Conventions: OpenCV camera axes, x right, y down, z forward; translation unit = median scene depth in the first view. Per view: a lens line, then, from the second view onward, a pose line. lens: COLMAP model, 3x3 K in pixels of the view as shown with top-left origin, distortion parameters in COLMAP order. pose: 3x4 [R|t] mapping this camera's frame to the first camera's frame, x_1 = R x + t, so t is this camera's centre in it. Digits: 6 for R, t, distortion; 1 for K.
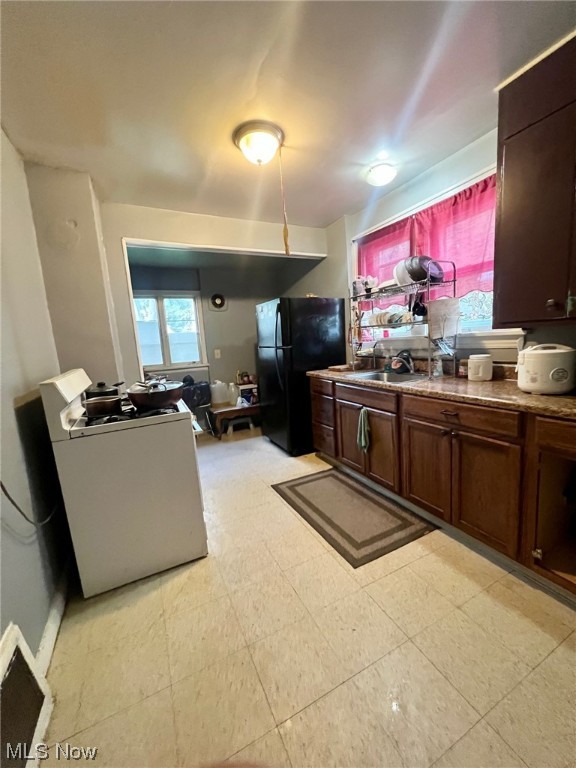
lens RADIAL K [[309.5, 0, 291.4], [0, 309.5, 384.6], [0, 0, 1]] dist [0.000565, 0.000132]
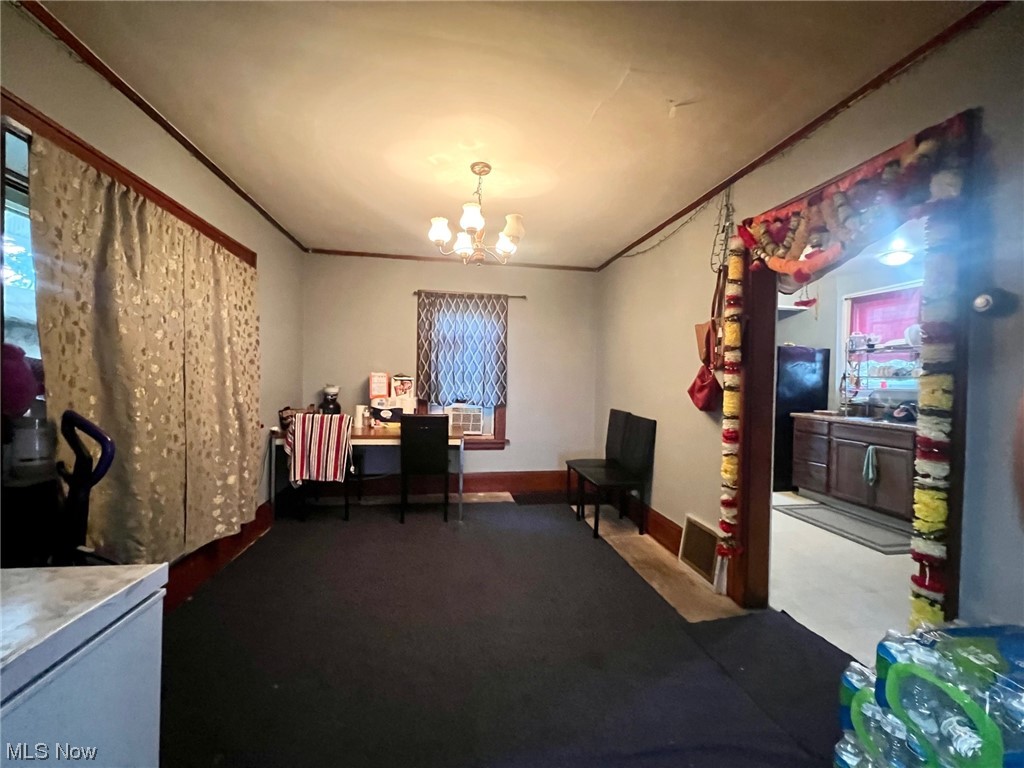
lens RADIAL K [[412.6, 0, 509.9], [0, 412.6, 384.1], [0, 0, 1]] dist [0.000565, 0.000132]
pose [[0.951938, 0.082160, -0.295067, -0.538107], [-0.118601, 0.987075, -0.107783, 0.150982], [0.282398, 0.137598, 0.949378, -0.773925]]
